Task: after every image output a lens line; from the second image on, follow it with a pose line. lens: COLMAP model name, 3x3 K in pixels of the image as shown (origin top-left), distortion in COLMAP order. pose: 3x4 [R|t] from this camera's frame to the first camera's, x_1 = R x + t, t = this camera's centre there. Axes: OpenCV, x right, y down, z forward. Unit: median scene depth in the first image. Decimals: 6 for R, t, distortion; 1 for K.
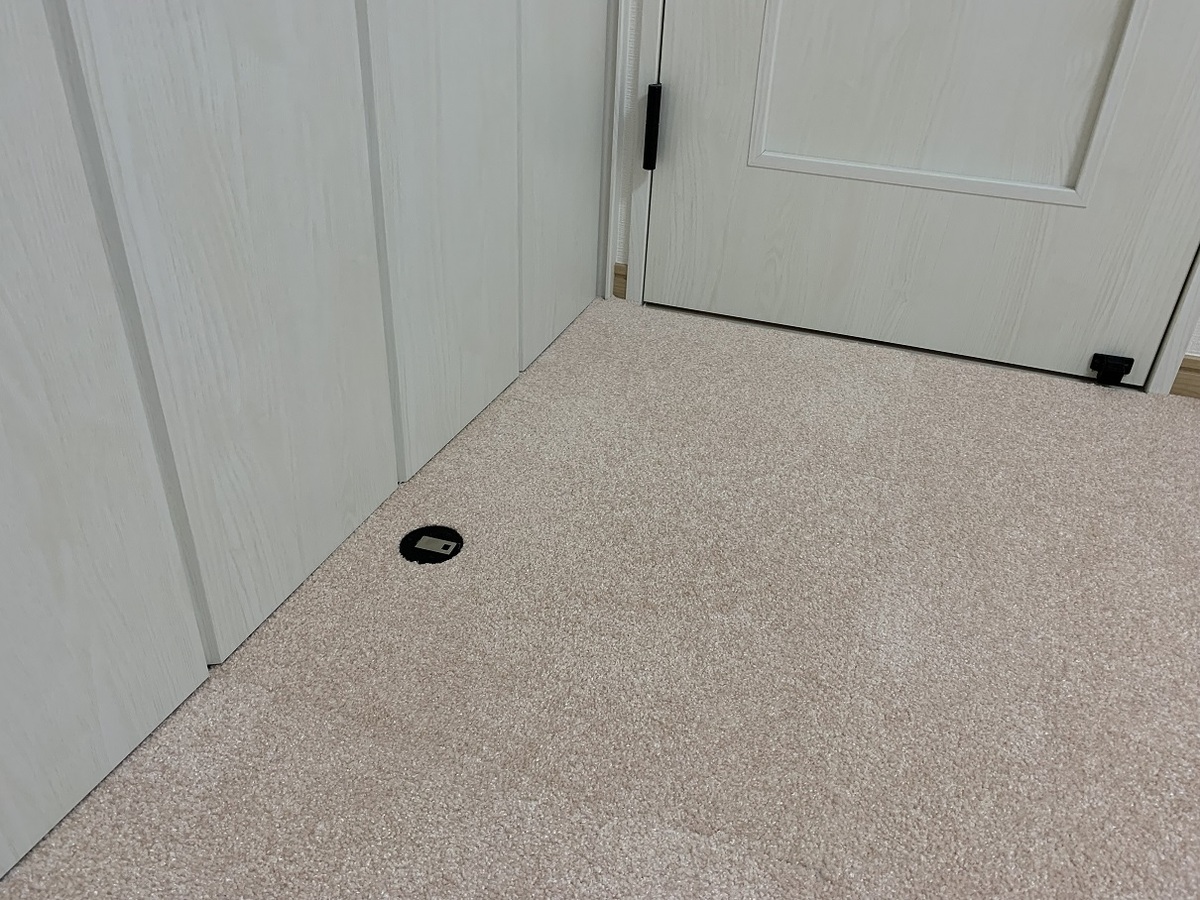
lens RADIAL K [[940.2, 0, 600.0], [0, 940.2, 450.0], [0, 0, 1]] dist [0.082344, -0.002822]
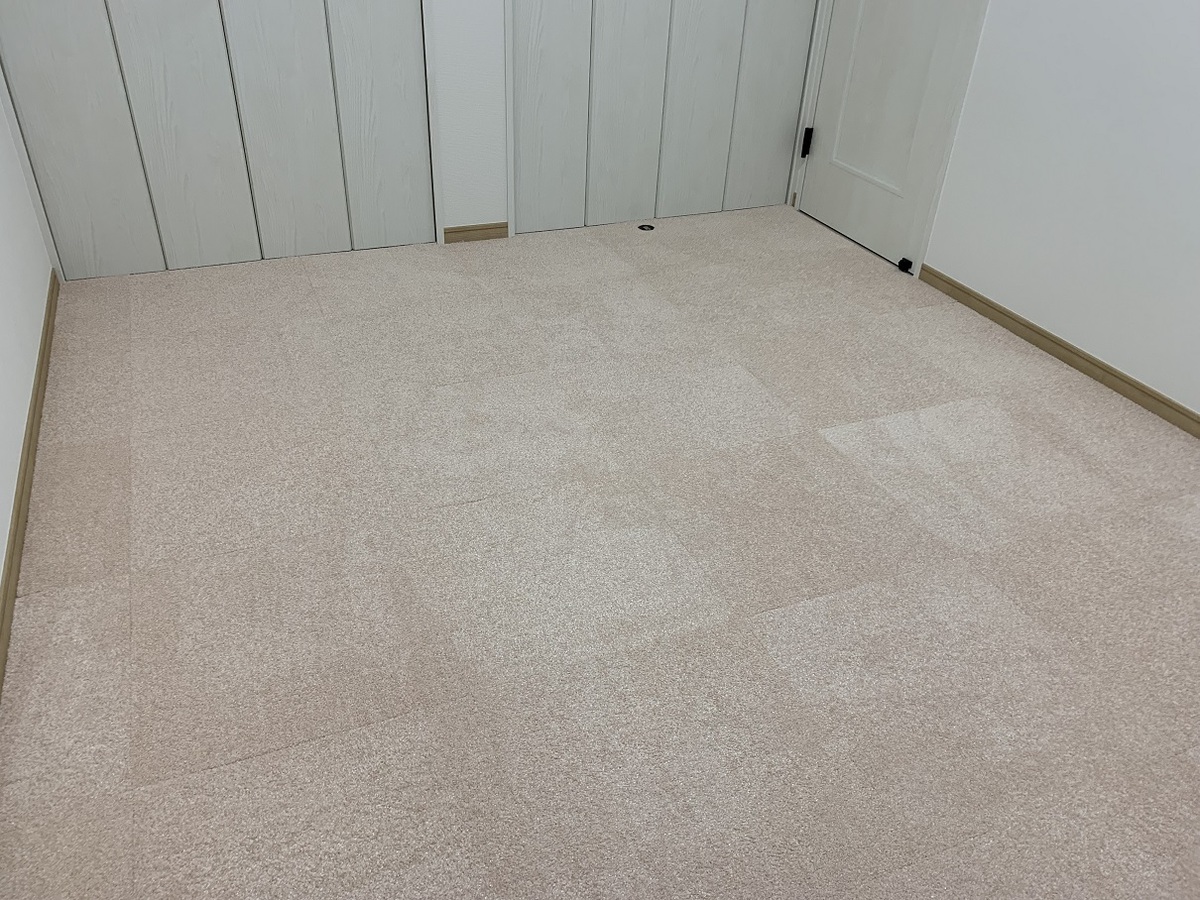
lens RADIAL K [[940.2, 0, 600.0], [0, 940.2, 450.0], [0, 0, 1]] dist [0.082344, -0.002822]
pose [[0.686095, 0.384079, -0.617866, 1.742506], [-0.376805, 0.914098, 0.149809, 0.299862], [0.622328, 0.130032, 0.771881, -1.442149]]
